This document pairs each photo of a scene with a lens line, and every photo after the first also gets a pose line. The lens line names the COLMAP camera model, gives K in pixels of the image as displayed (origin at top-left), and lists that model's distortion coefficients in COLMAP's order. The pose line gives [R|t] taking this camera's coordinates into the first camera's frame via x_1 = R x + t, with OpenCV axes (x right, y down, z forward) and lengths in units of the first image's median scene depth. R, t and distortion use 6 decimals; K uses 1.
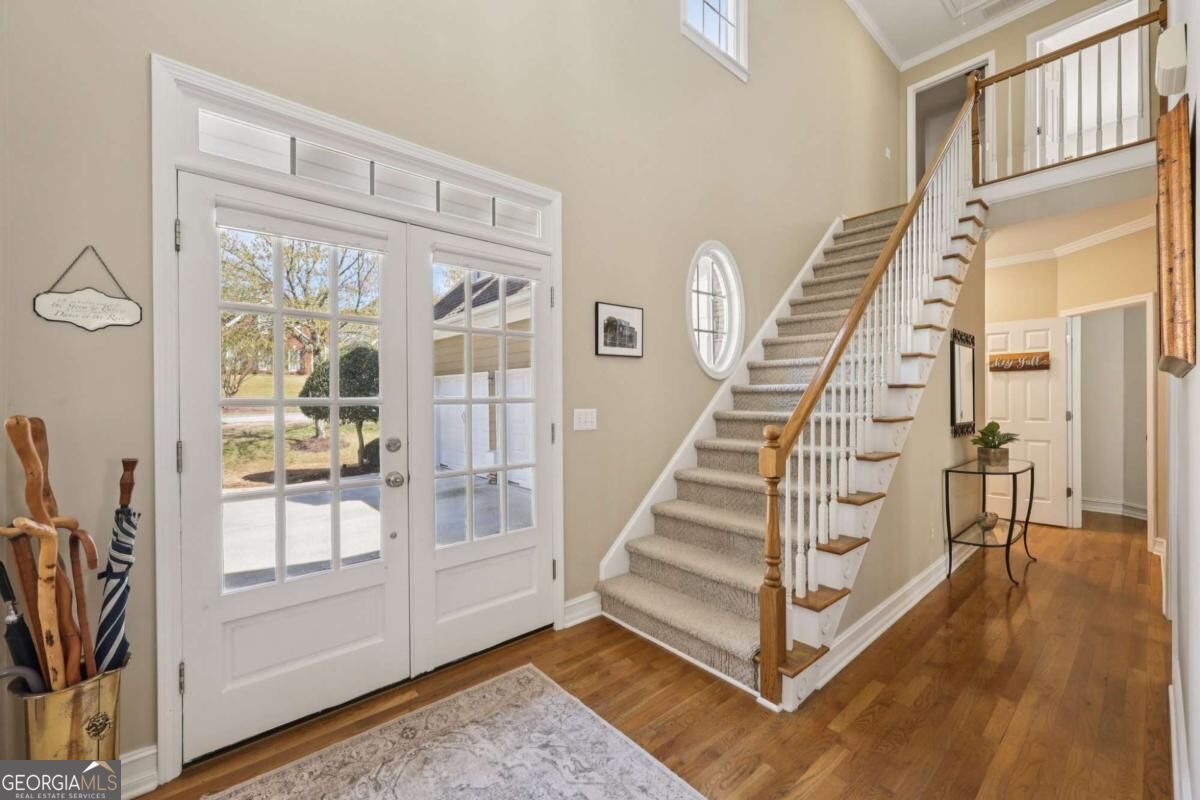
lens RADIAL K [[474.2, 0, 602.4], [0, 474.2, 401.8], [0, 0, 1]] dist [-0.002656, 0.000036]
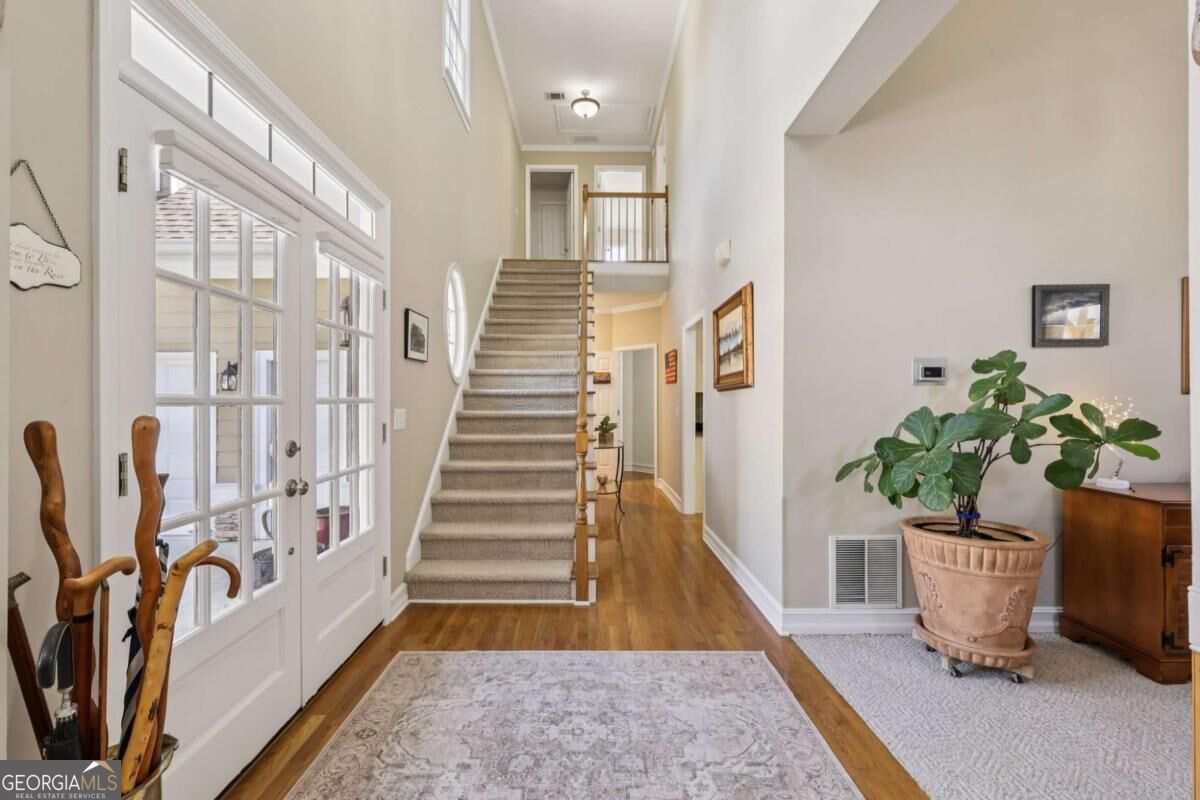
lens RADIAL K [[474.2, 0, 601.2], [0, 474.2, 400.7], [0, 0, 1]] dist [-0.002656, 0.000036]
pose [[0.645909, 0.005642, 0.763394, -0.580984], [0.001216, 0.999964, -0.008419, 0.005537], [-0.763414, 0.006366, 0.645879, -0.017730]]
